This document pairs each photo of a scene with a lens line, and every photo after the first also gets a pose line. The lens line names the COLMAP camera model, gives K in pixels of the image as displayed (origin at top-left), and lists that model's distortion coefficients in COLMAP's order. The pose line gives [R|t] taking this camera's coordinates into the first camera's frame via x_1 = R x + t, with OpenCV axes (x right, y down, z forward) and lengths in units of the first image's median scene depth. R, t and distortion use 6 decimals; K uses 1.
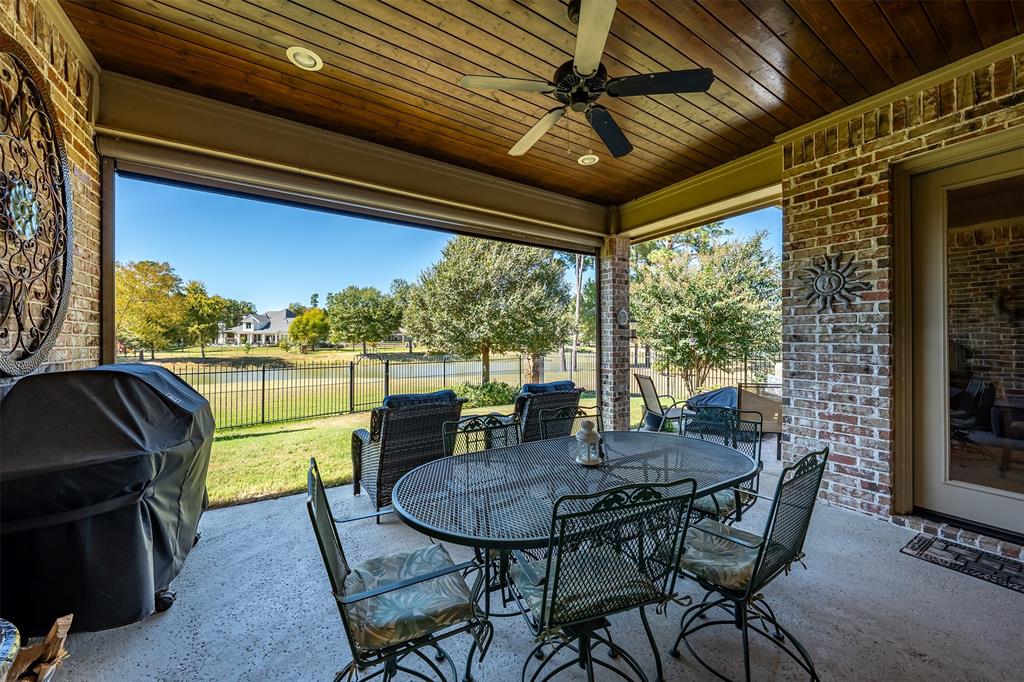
lens RADIAL K [[381.5, 0, 509.6], [0, 381.5, 345.2], [0, 0, 1]] dist [0.002784, 0.000038]
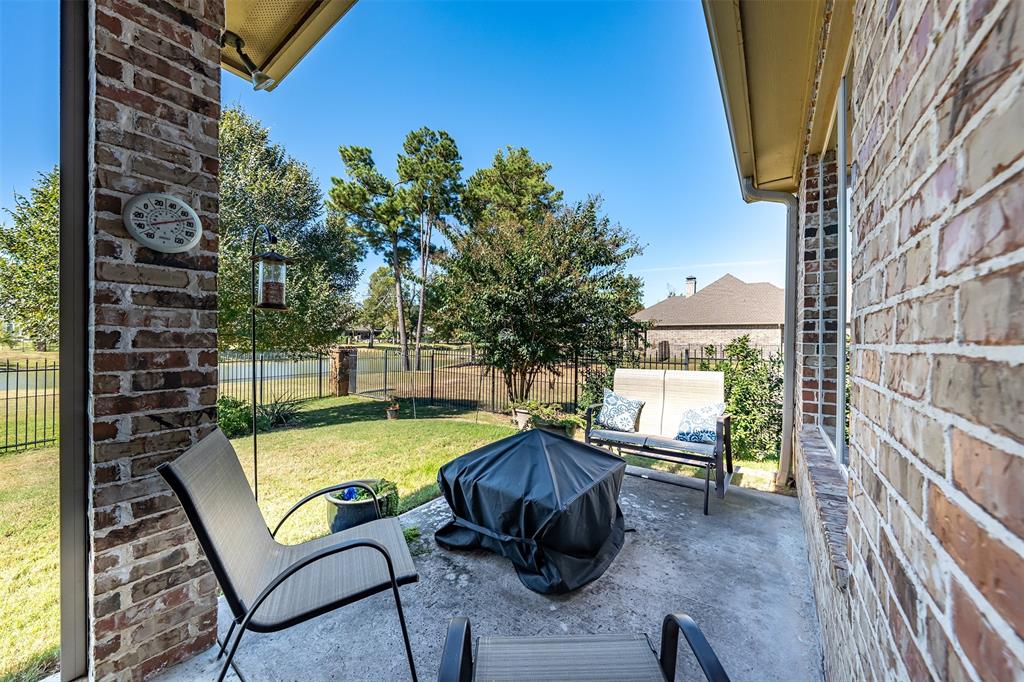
lens RADIAL K [[360.1, 0, 511.0], [0, 360.1, 343.2], [0, 0, 1]] dist [0.000032, 0.000006]
pose [[0.930479, 0.008982, 0.366234, 0.217572], [-0.009508, 0.999955, -0.000369, 0.005181], [-0.366221, -0.003139, 0.930523, 0.353465]]
